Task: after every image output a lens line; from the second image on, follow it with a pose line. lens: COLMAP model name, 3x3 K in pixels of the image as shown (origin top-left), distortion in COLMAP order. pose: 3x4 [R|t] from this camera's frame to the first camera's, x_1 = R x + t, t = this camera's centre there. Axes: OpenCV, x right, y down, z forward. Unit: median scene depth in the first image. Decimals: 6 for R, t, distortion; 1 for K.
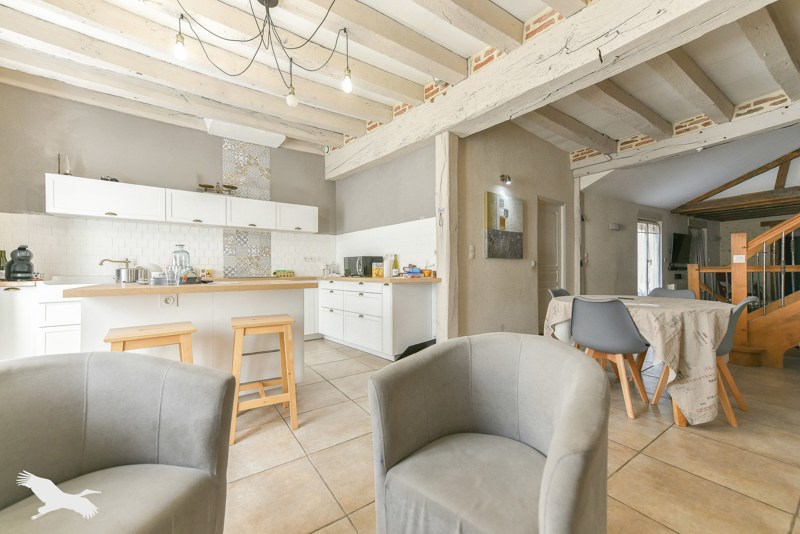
lens RADIAL K [[315.0, 0, 400.0], [0, 315.0, 267.0], [0, 0, 1]] dist [0.000885, 0.000063]
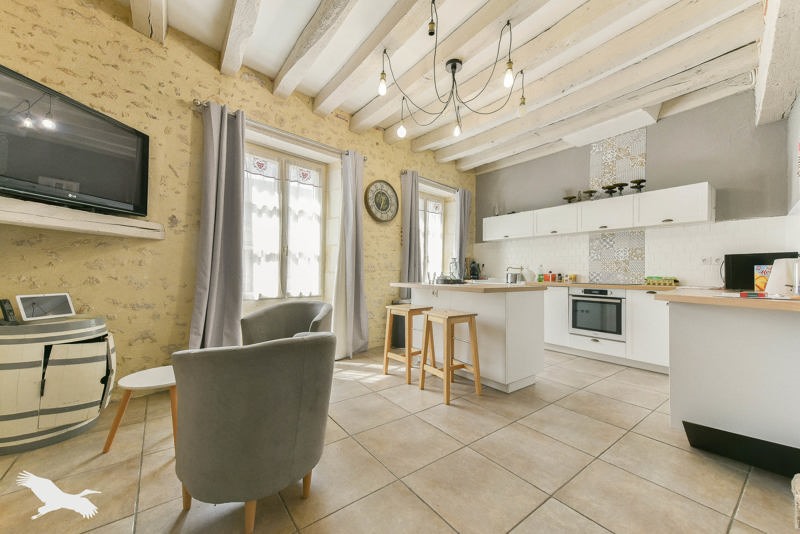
lens RADIAL K [[315.0, 0, 400.0], [0, 315.0, 267.0], [0, 0, 1]] dist [0.000885, 0.000063]
pose [[-0.006075, -0.012893, -0.999898, 0.456259], [0.003296, 0.999911, -0.012913, -0.006450], [0.999976, -0.003374, -0.006032, 0.407987]]
